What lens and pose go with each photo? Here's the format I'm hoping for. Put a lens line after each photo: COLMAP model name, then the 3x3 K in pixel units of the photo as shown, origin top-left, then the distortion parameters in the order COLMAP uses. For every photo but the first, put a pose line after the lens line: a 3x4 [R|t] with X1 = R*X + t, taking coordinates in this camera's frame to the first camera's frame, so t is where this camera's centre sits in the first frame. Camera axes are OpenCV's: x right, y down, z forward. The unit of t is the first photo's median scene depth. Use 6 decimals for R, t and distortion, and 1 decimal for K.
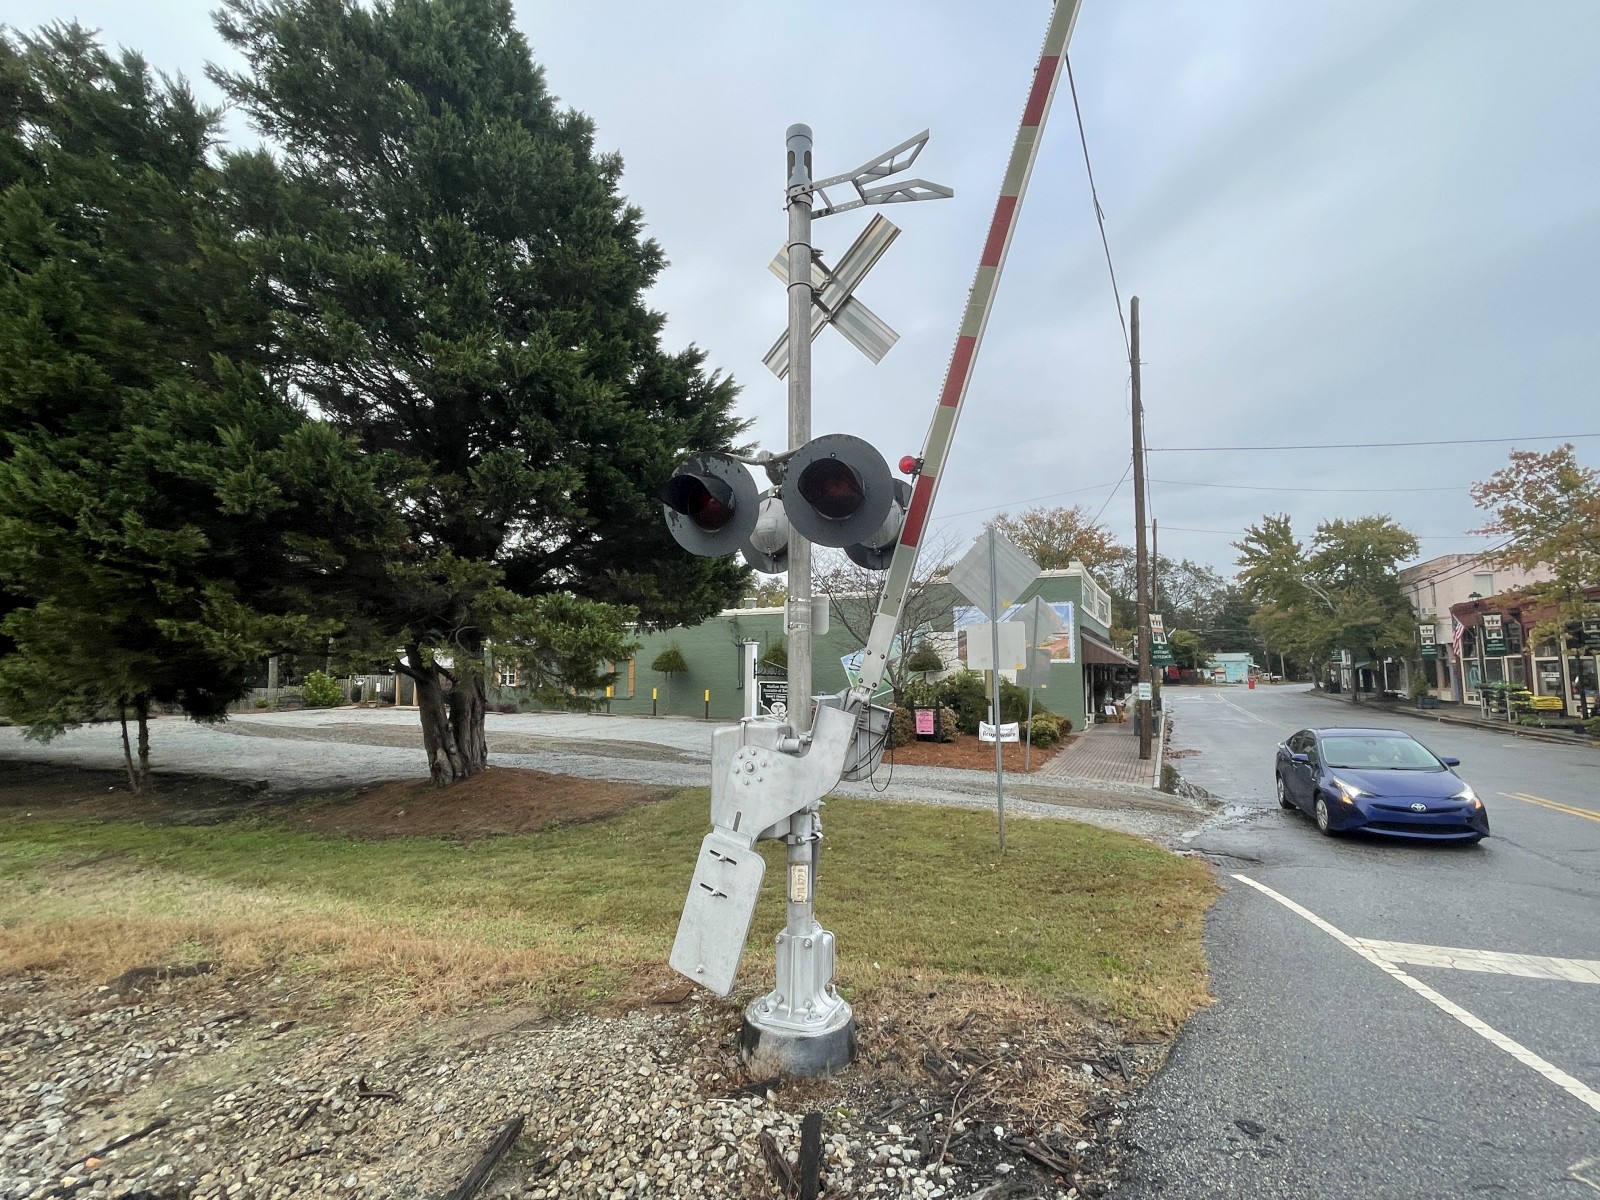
lens RADIAL K [[752.3, 0, 804.1], [0, 752.3, 595.9], [0, 0, 1]] dist [0.001621, -0.001339]
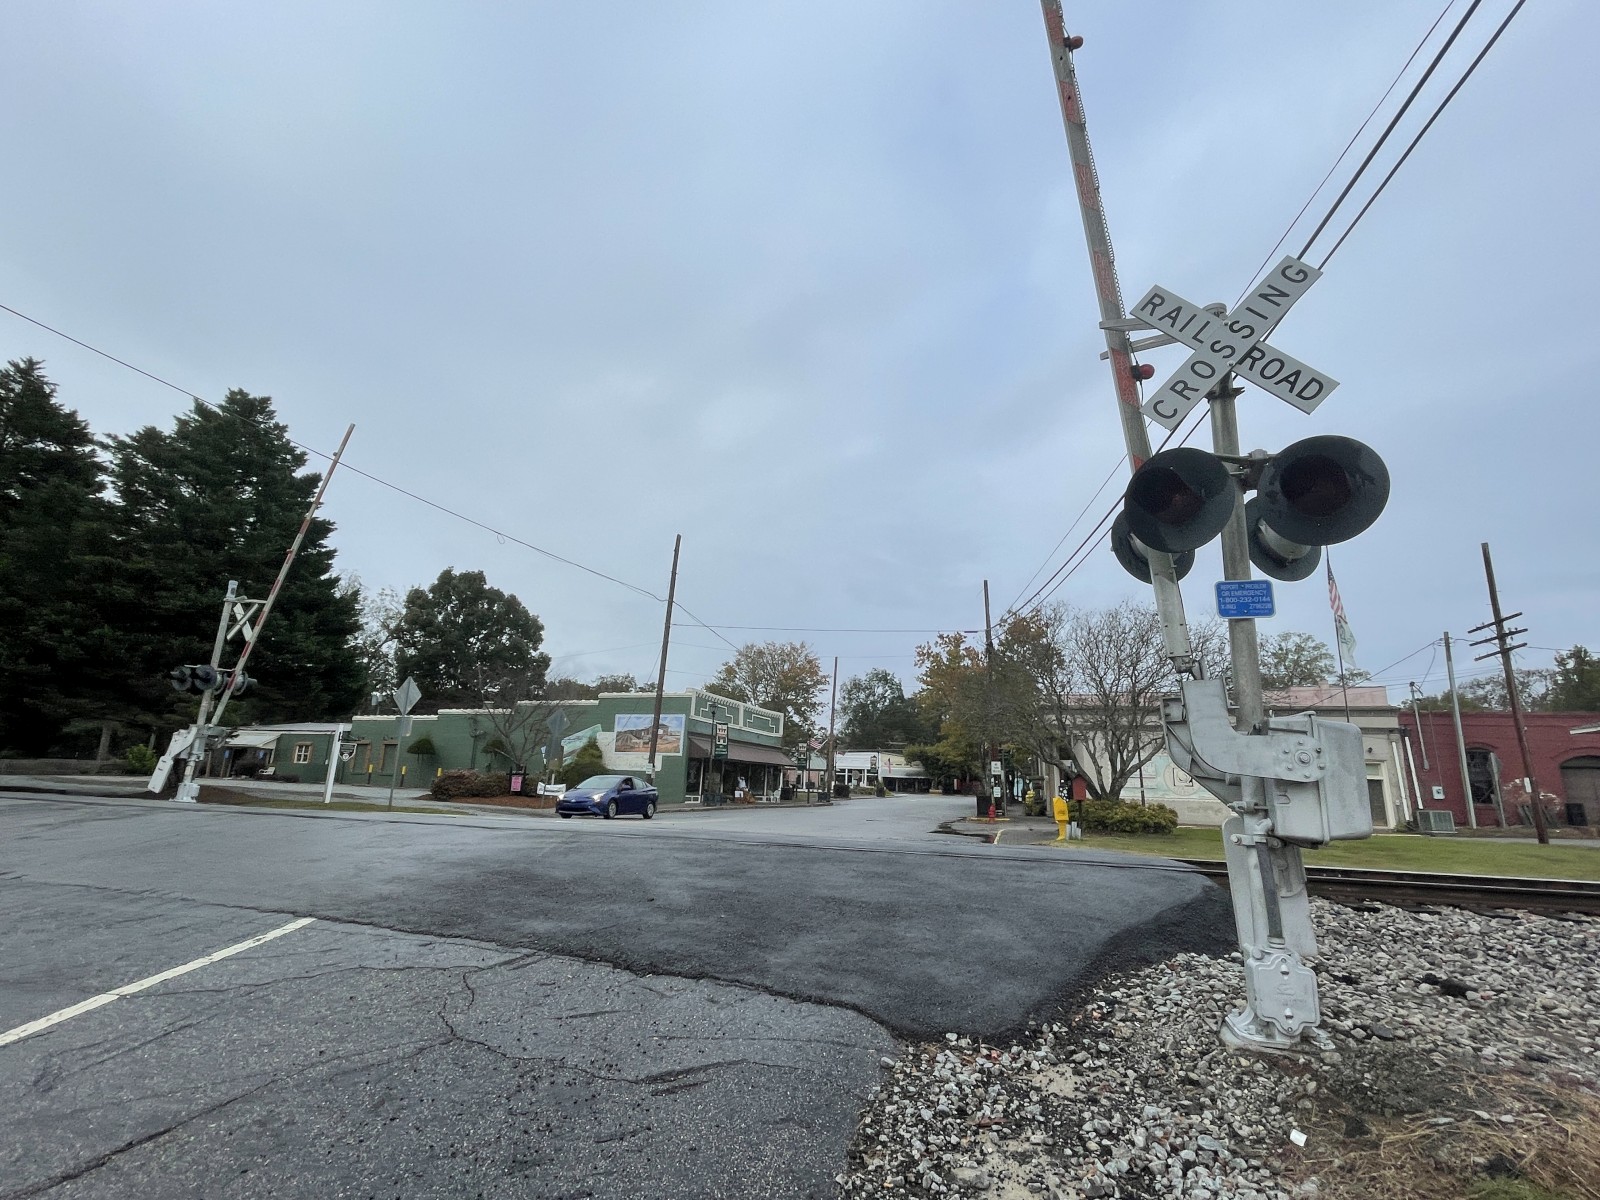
lens RADIAL K [[752.3, 0, 801.9], [0, 752.3, 598.4], [0, 0, 1]] dist [0.001621, -0.001339]
pose [[0.992841, 0.063577, 0.101117, 0.602256], [-0.048929, 0.988762, -0.141263, -0.029214], [-0.108962, 0.135304, 0.984794, -0.750618]]
